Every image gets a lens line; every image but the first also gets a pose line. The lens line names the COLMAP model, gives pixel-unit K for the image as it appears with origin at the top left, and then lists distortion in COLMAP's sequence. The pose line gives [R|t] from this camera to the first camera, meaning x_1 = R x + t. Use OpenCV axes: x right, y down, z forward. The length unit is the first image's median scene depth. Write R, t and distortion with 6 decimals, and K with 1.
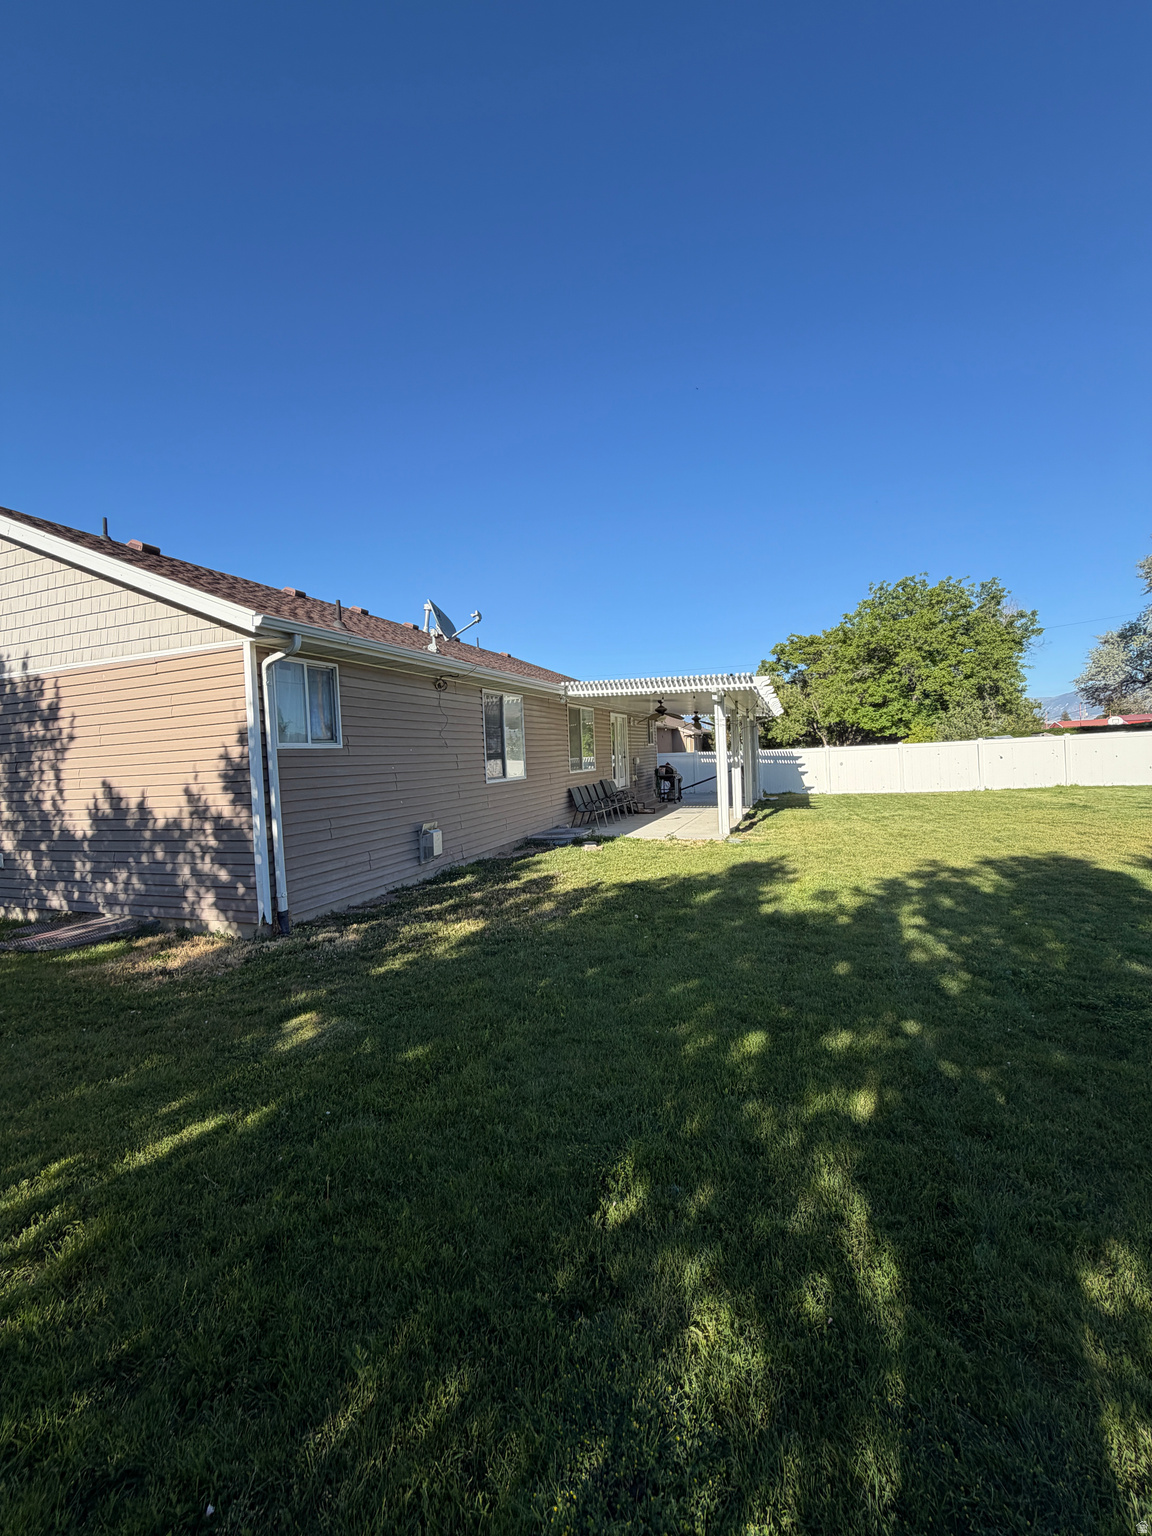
lens RADIAL K [[624.2, 0, 585.8], [0, 624.2, 772.7], [0, 0, 1]] dist [-0.000940, 0.001027]
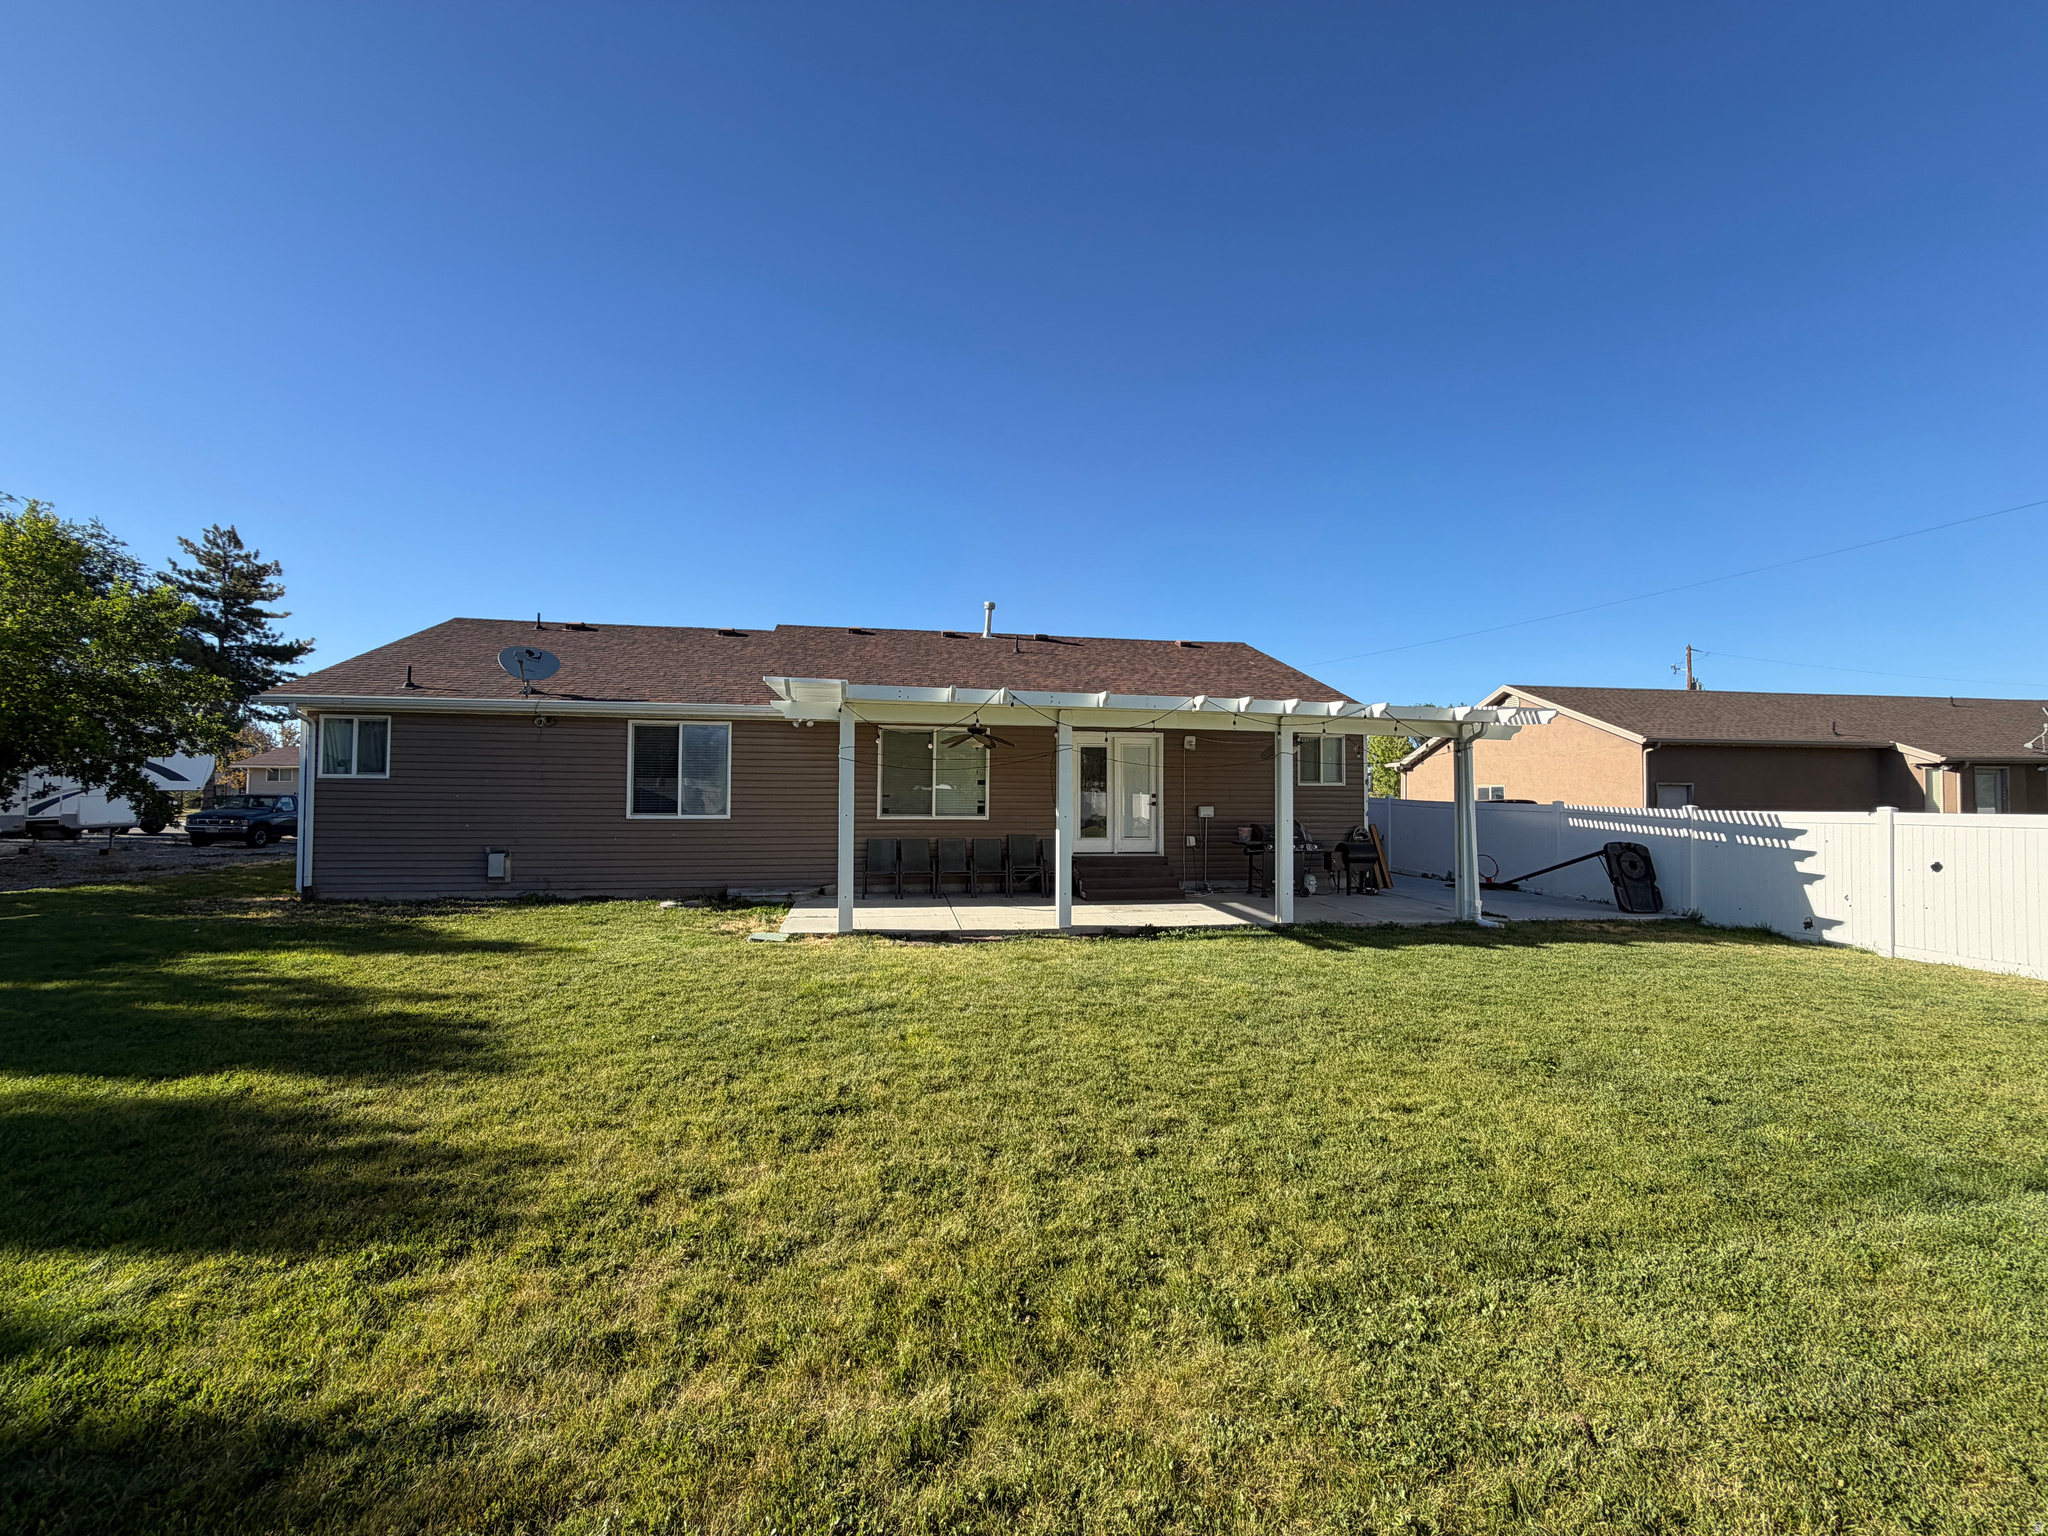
lens RADIAL K [[832.3, 0, 1014.1], [0, 832.3, 767.0], [0, 0, 1]] dist [-0.000940, 0.001027]
pose [[0.491639, 0.014885, -0.870672, 0.590588], [-0.052991, 0.998512, -0.012851, -0.036532], [0.869185, 0.052456, 0.491697, 0.425113]]
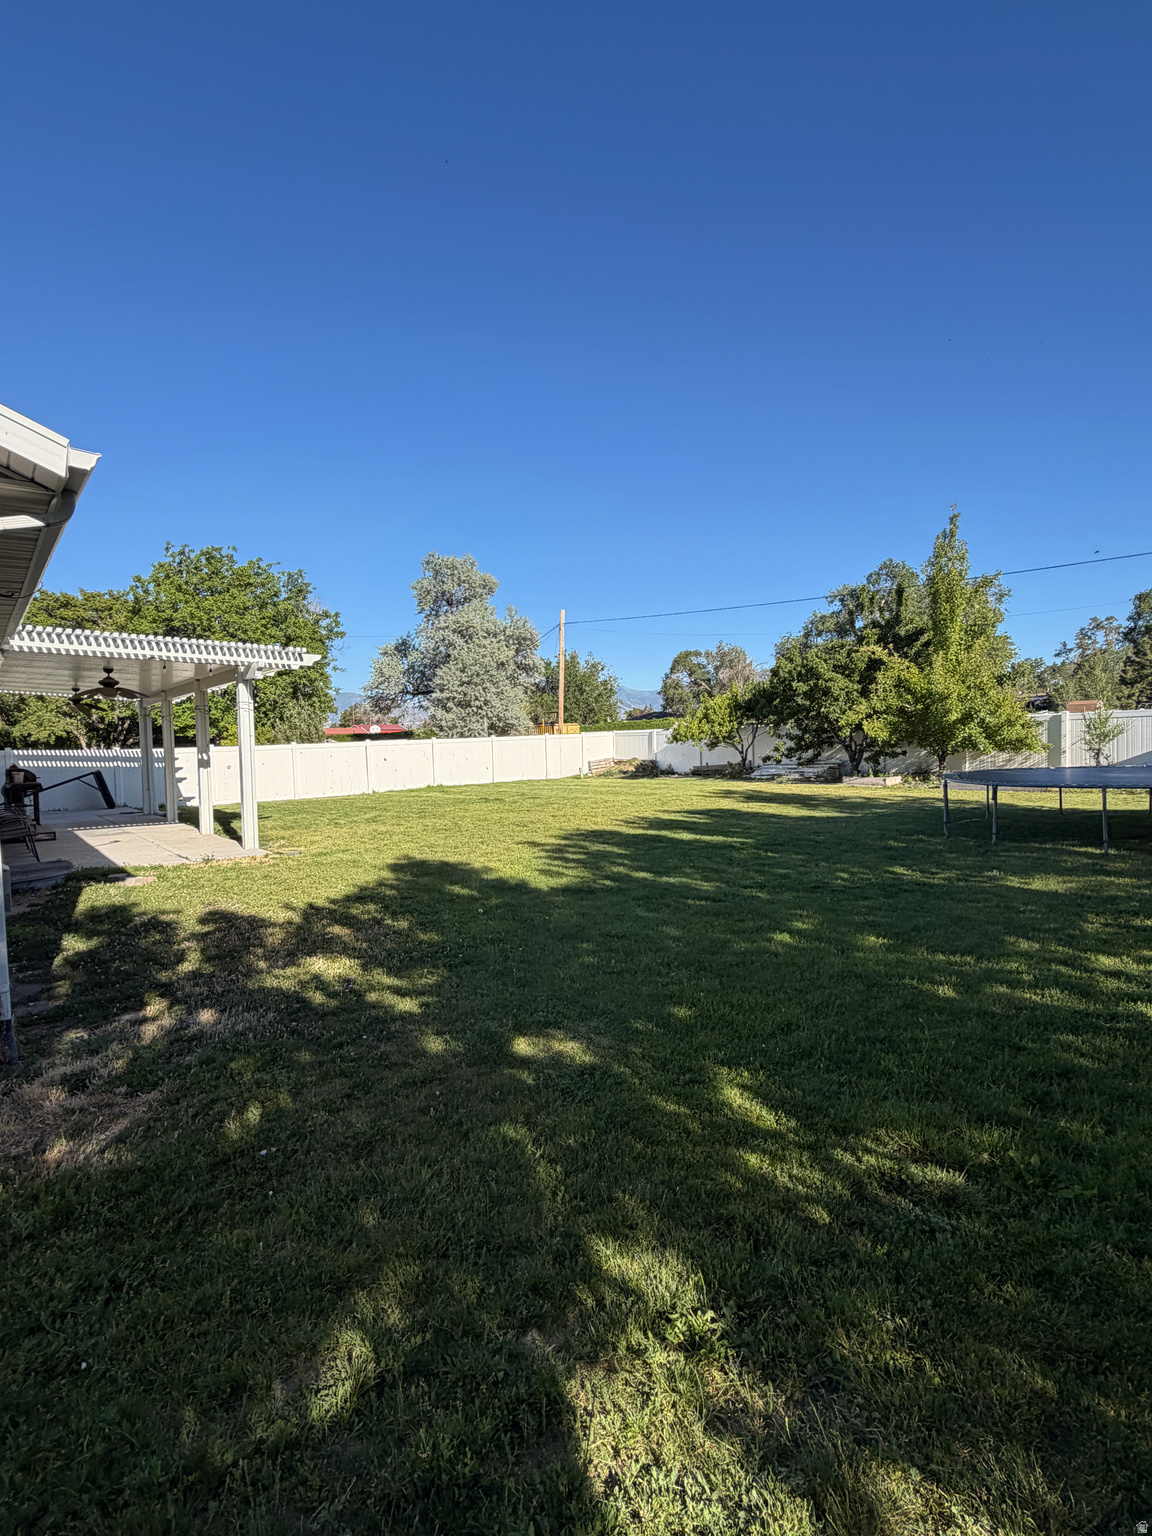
lens RADIAL K [[799.1, 0, 573.6], [0, 799.1, 766.7], [0, 0, 1]] dist [-0.001154, 0.000031]
pose [[0.517310, -0.003374, 0.855791, -0.268013], [0.027993, 0.999524, -0.012981, 0.012084], [-0.855340, 0.030672, 0.517159, 0.086026]]
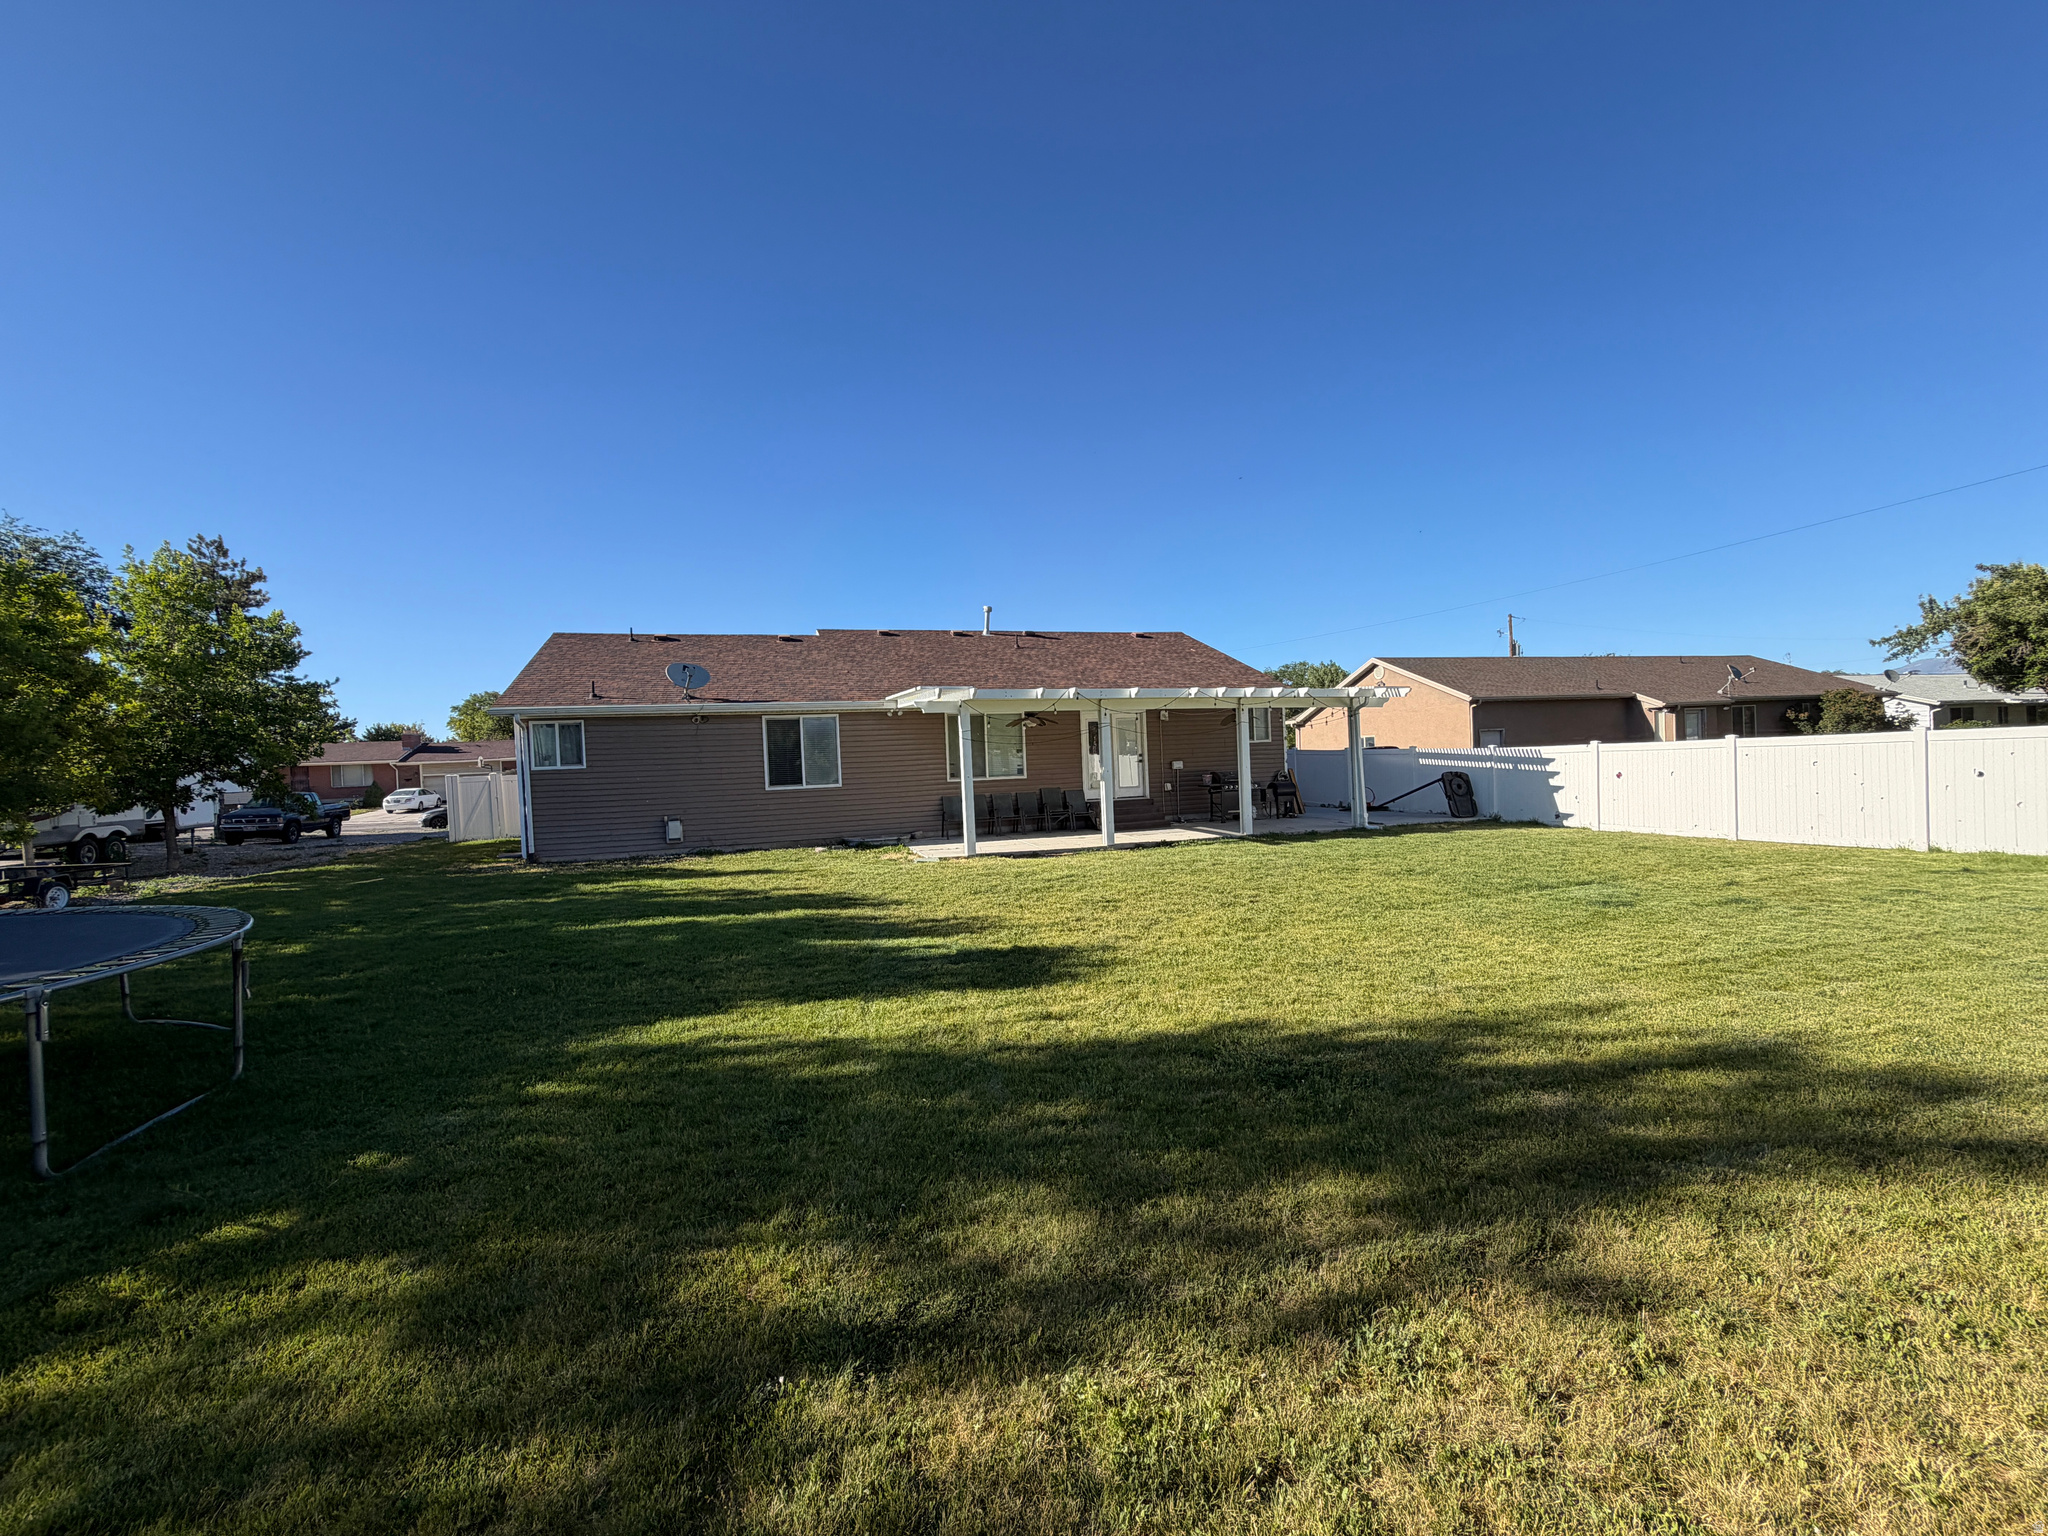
lens RADIAL K [[832.3, 0, 1023.4], [0, 832.3, 776.0], [0, 0, 1]] dist [-0.000940, 0.001027]
pose [[0.609443, 0.033238, -0.792133, 0.715734], [-0.008868, 0.999344, 0.035110, -0.036219], [0.792780, -0.014373, 0.609338, 0.185760]]
